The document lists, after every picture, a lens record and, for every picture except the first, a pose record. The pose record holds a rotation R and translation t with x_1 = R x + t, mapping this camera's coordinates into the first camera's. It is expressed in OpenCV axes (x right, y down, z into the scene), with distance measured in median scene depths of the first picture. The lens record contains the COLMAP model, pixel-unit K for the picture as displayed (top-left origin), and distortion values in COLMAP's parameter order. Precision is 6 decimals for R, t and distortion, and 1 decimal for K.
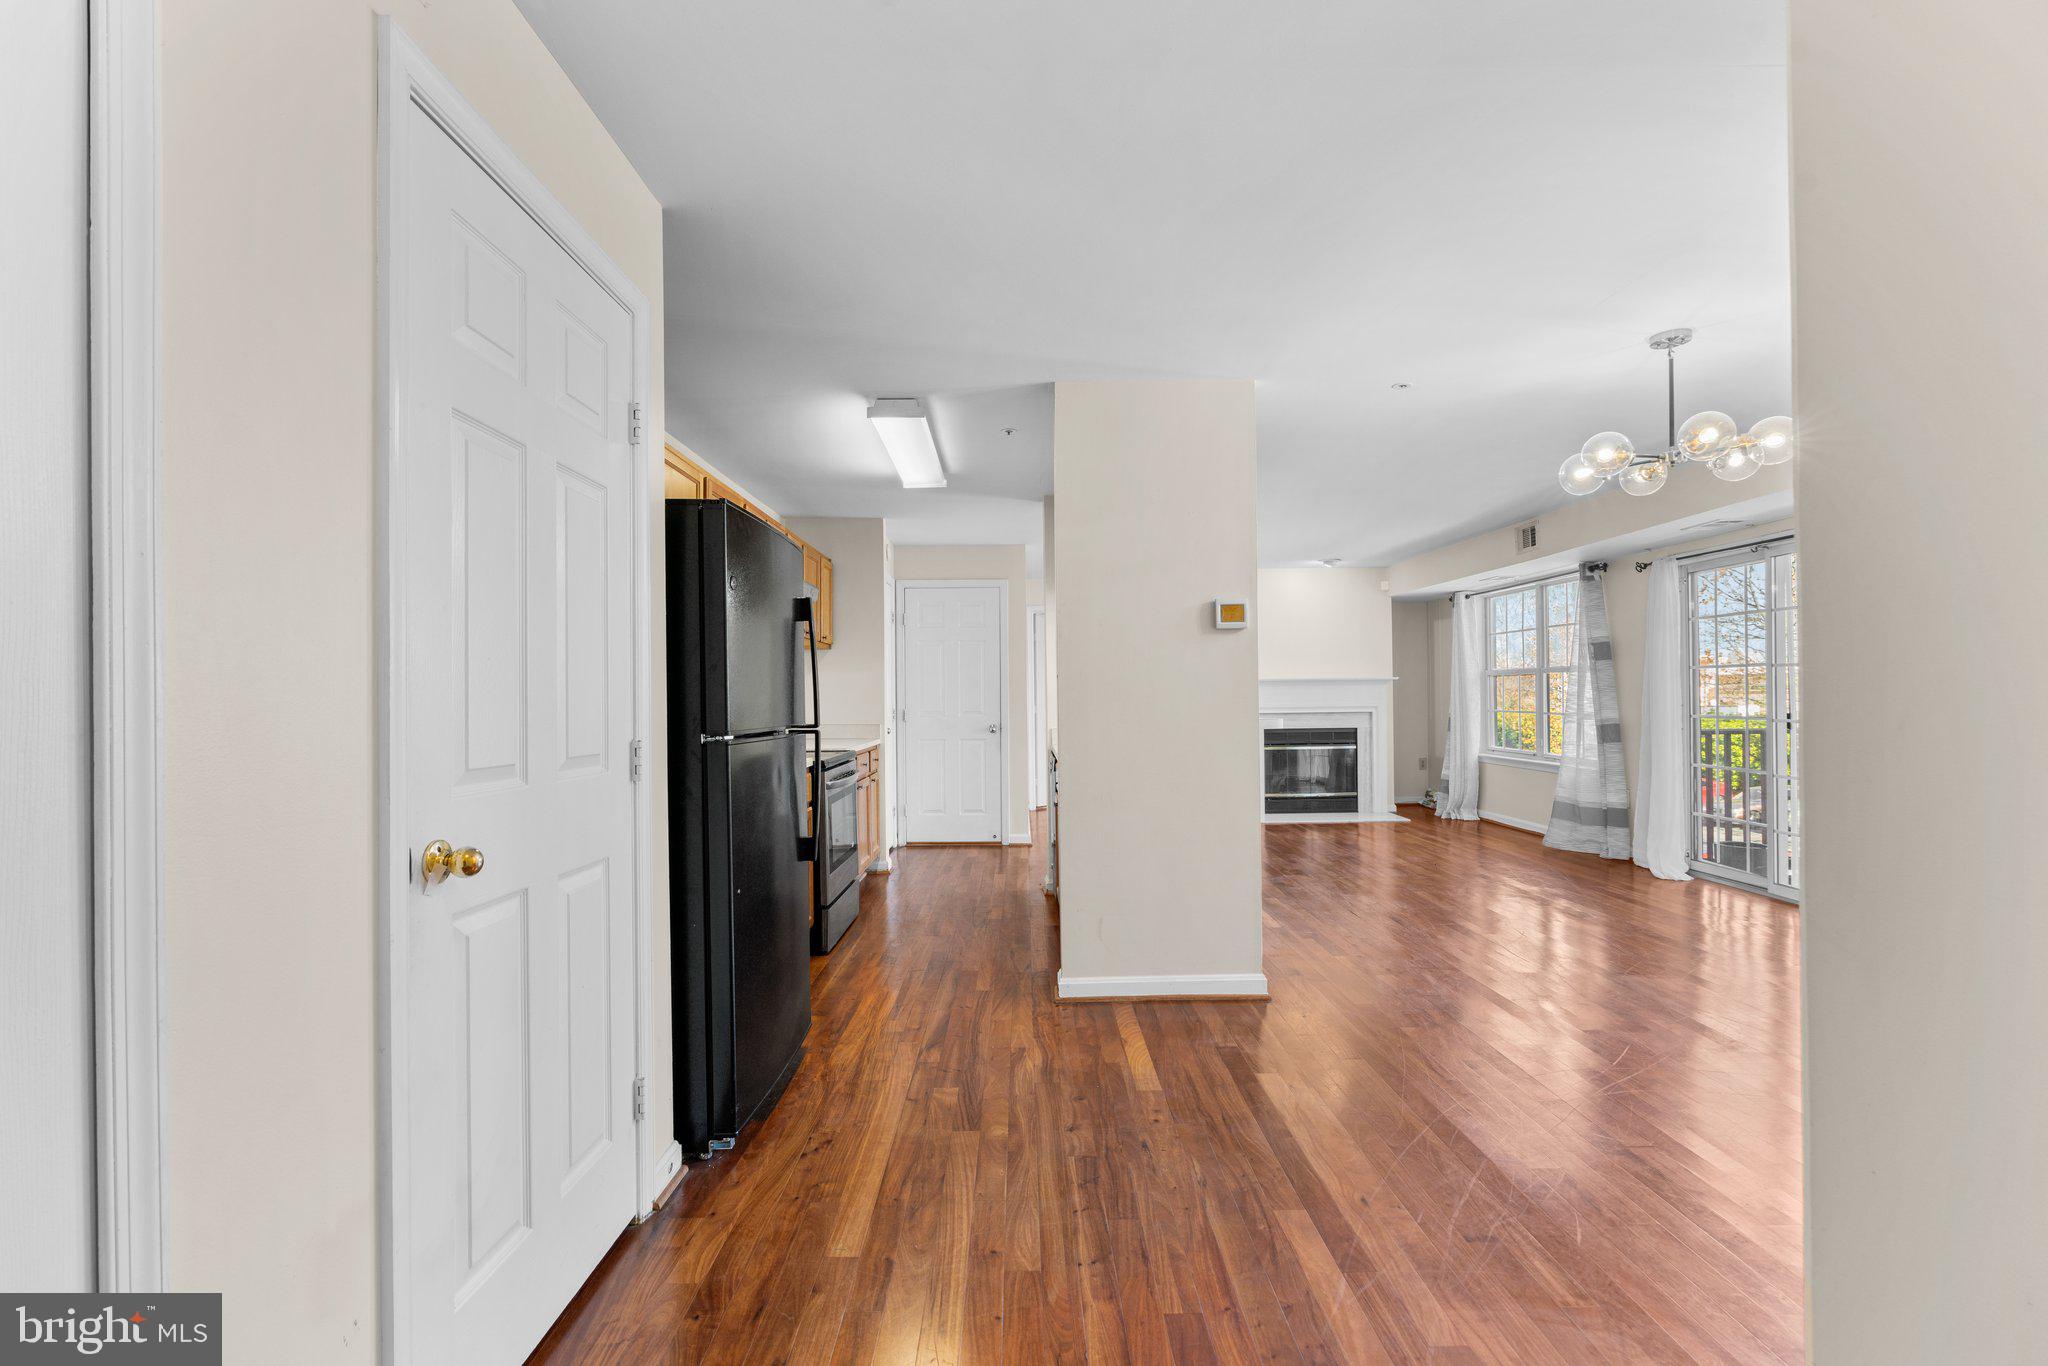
lens RADIAL K [[923.1, 0, 1032.2], [0, 923.1, 690.3], [0, 0, 1]] dist [-0.014823, 0.007207]
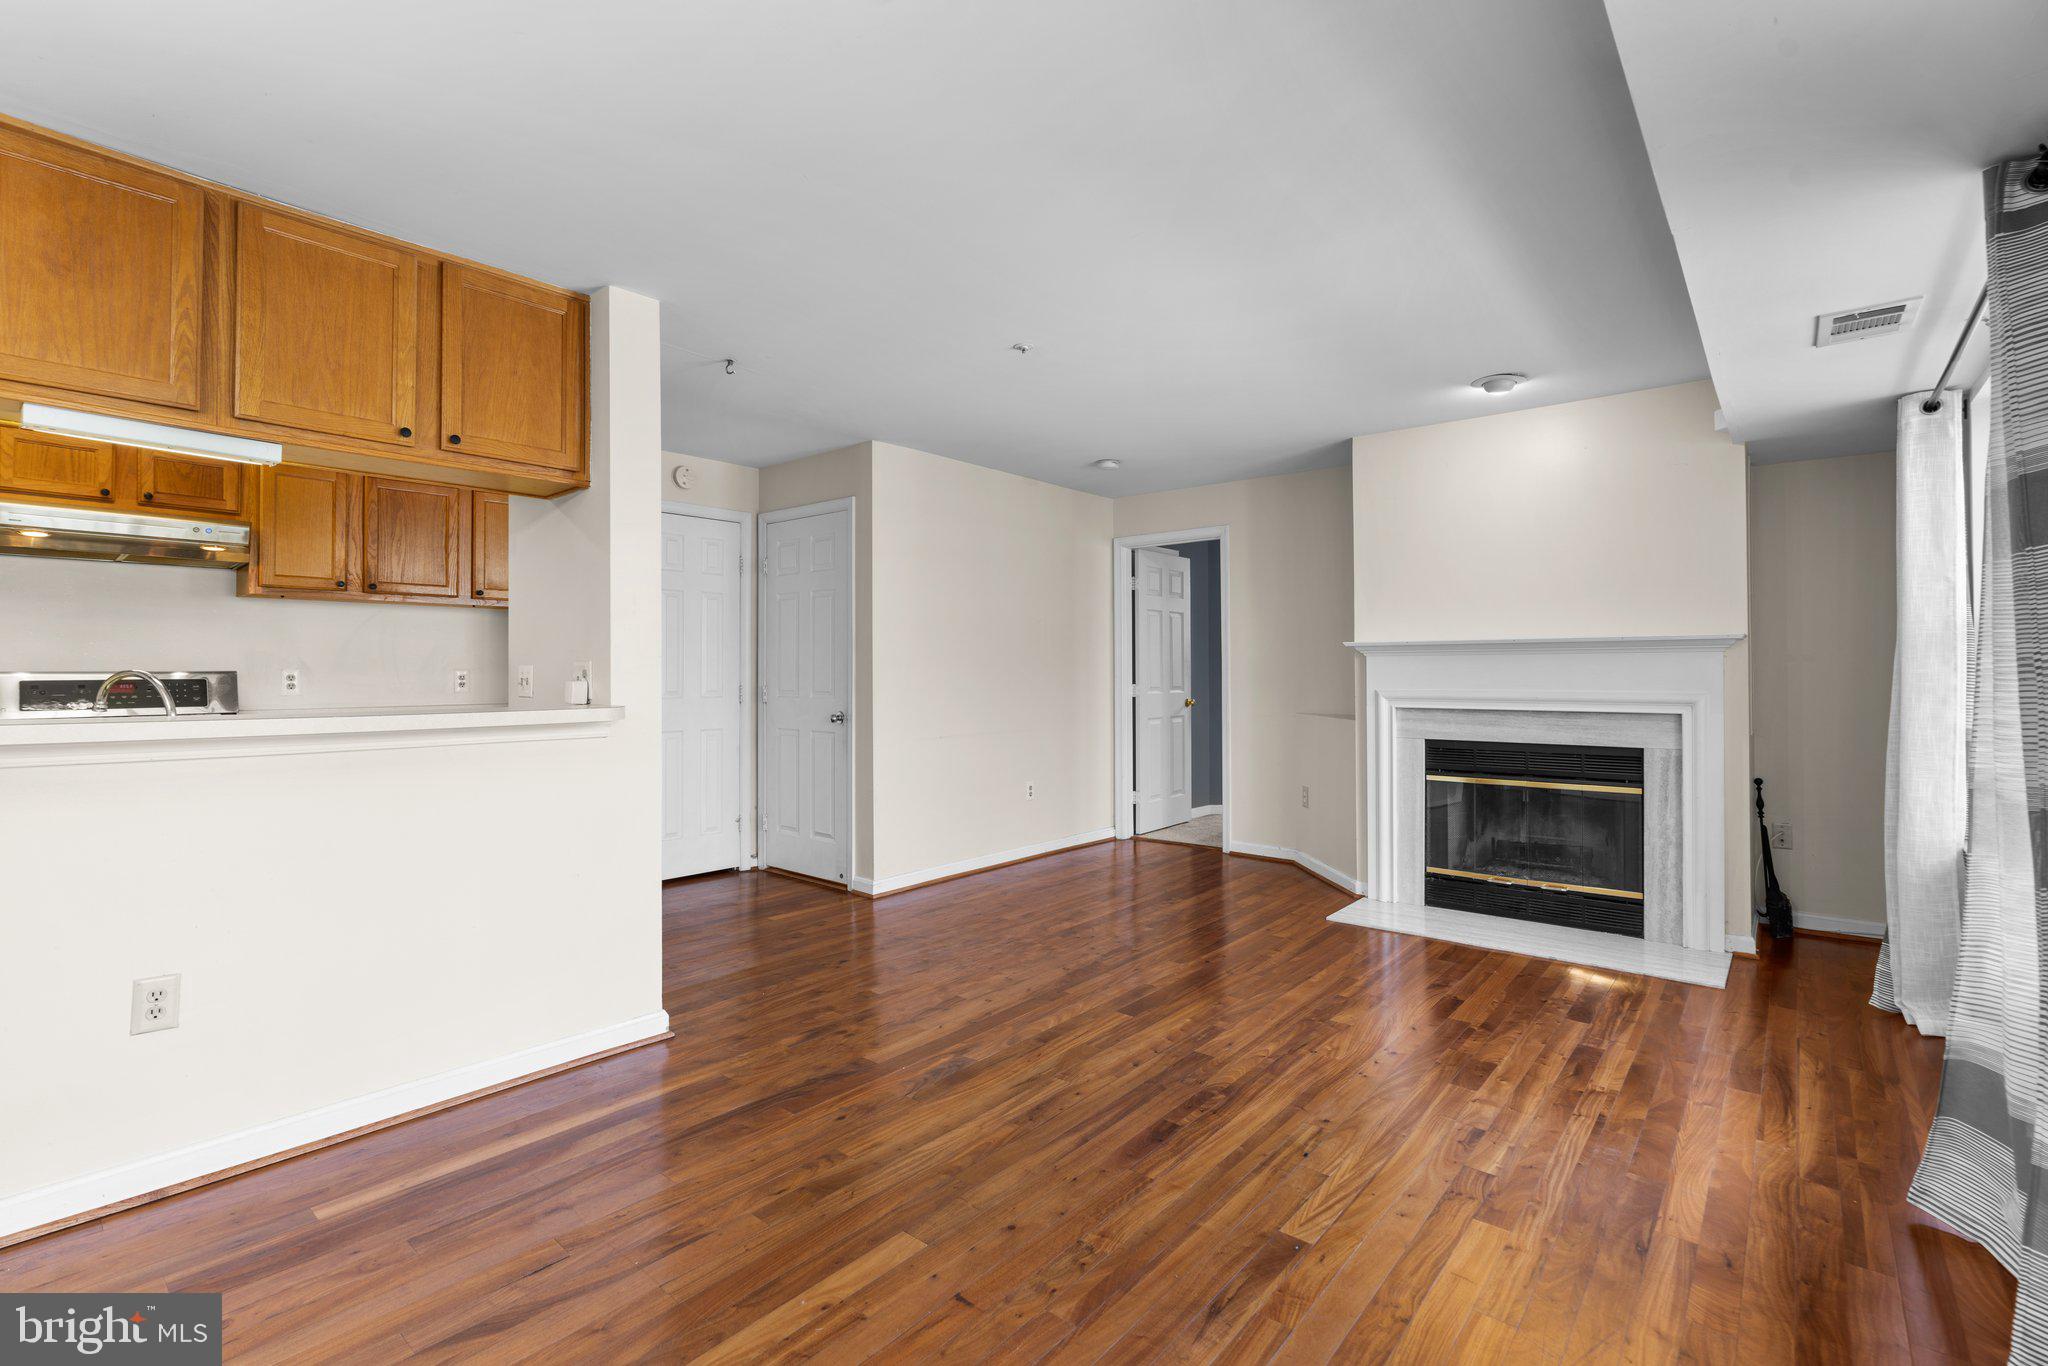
lens RADIAL K [[923.1, 0, 1028.4], [0, 923.1, 663.1], [0, 0, 1]] dist [-0.014823, 0.007207]
pose [[0.757435, 0.004029, -0.652898, 0.555609], [-0.003410, 0.999992, 0.002215, -0.000594], [0.652902, 0.000548, 0.757442, 0.624802]]
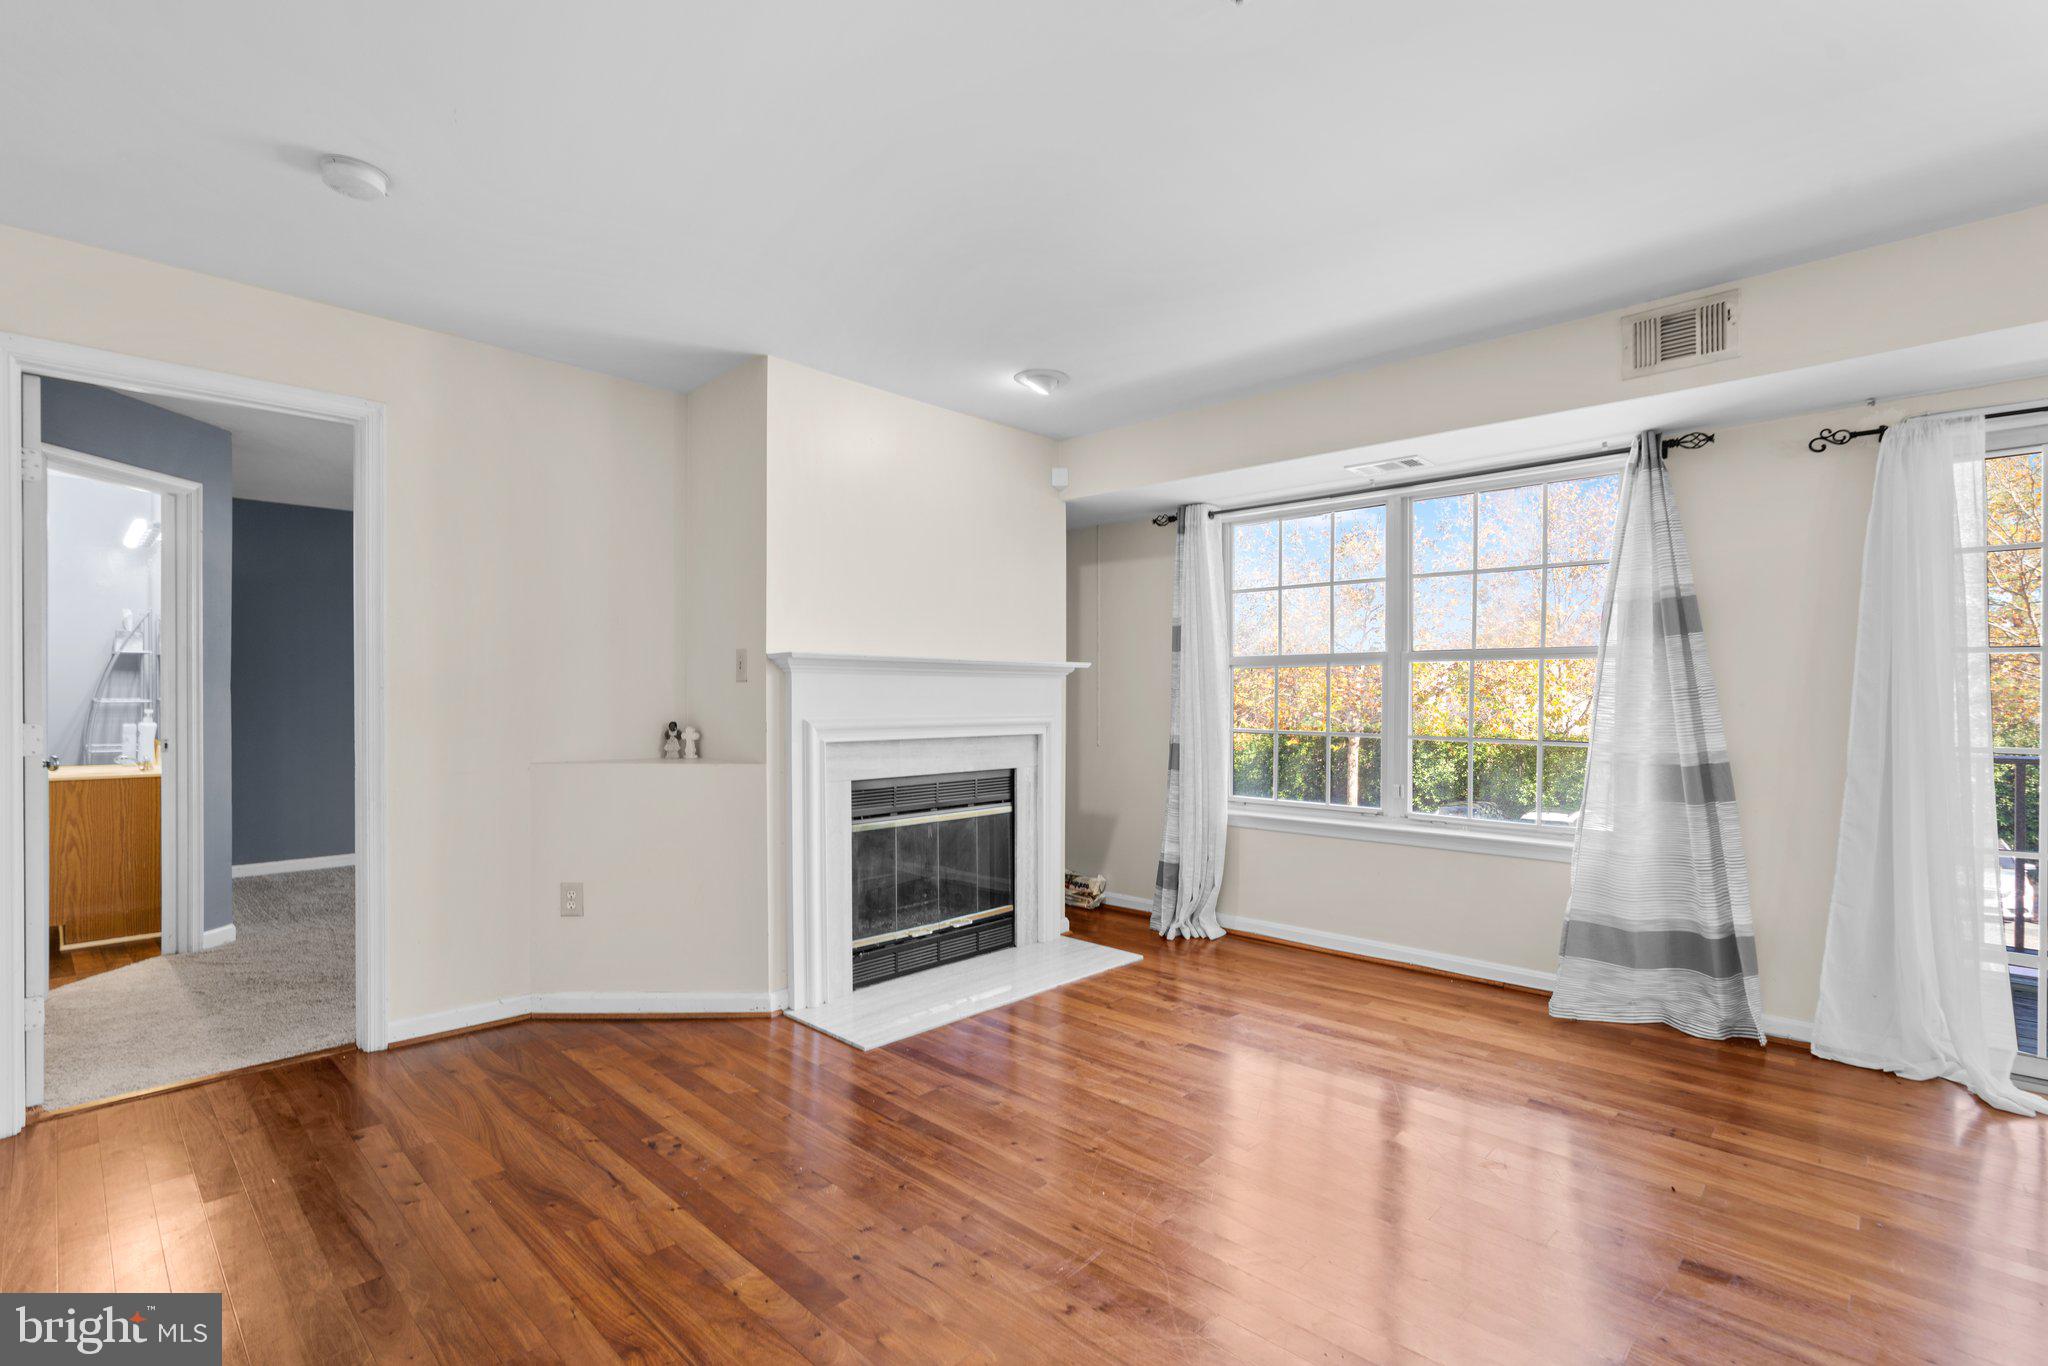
lens RADIAL K [[923.1, 0, 1030.9], [0, 923.1, 710.6], [0, 0, 1]] dist [-0.014823, 0.007207]
pose [[0.692461, 0.003718, 0.721446, 0.022136], [-0.015402, 0.999835, 0.009630, 0.009030], [-0.721291, -0.017780, 0.692404, 0.887454]]
